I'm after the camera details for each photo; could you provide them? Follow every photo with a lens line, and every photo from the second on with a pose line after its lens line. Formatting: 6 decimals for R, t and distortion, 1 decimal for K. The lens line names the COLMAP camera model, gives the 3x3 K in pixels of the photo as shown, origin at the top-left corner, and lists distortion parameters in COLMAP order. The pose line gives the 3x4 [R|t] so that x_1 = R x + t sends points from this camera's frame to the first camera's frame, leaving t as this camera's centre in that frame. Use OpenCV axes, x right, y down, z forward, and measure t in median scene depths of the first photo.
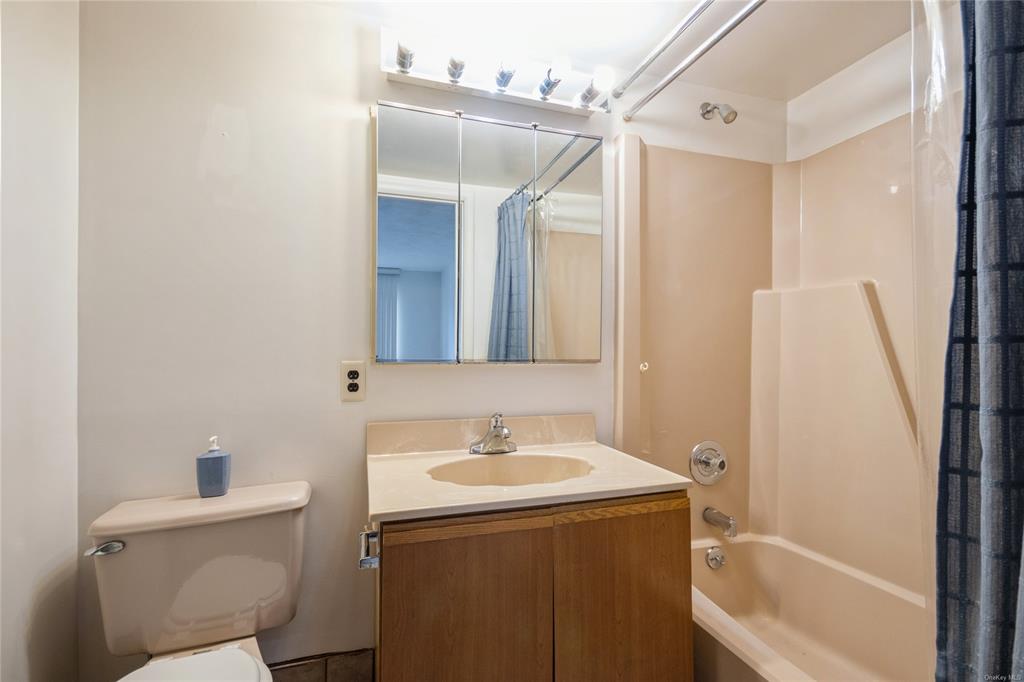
lens RADIAL K [[476.3, 0, 518.3], [0, 476.3, 343.9], [0, 0, 1]] dist [-0.000275, -0.000615]
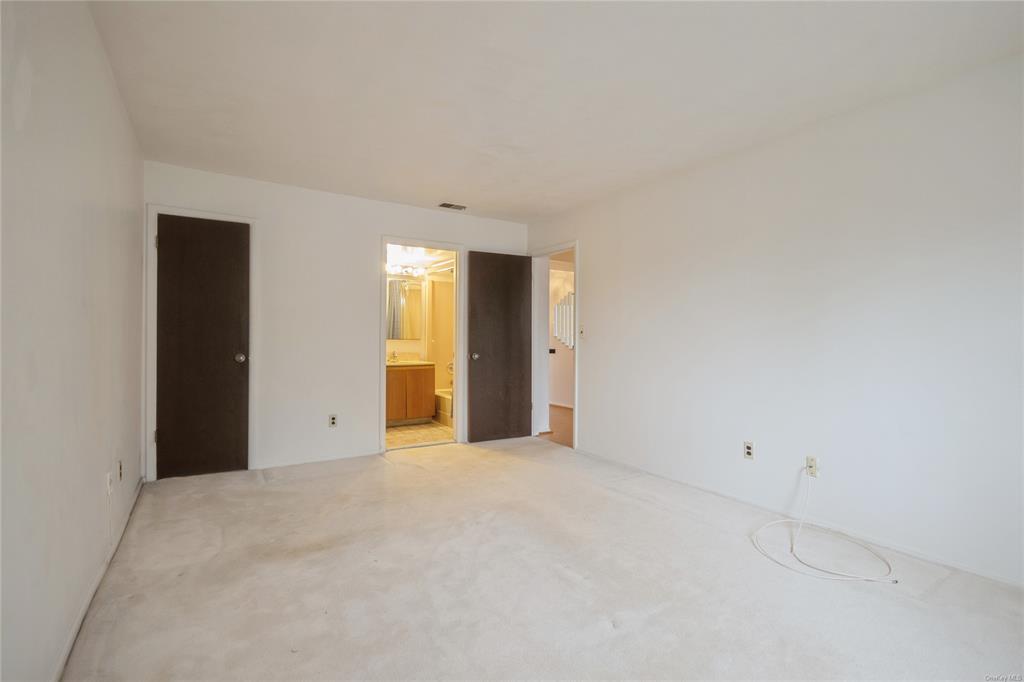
lens RADIAL K [[476.3, 0, 518.3], [0, 476.3, 343.9], [0, 0, 1]] dist [-0.000275, -0.000615]
pose [[0.961705, 0.002313, 0.274076, -0.116806], [-0.011561, 0.999417, 0.032134, -0.053953], [-0.273842, -0.034072, 0.961171, -2.765743]]
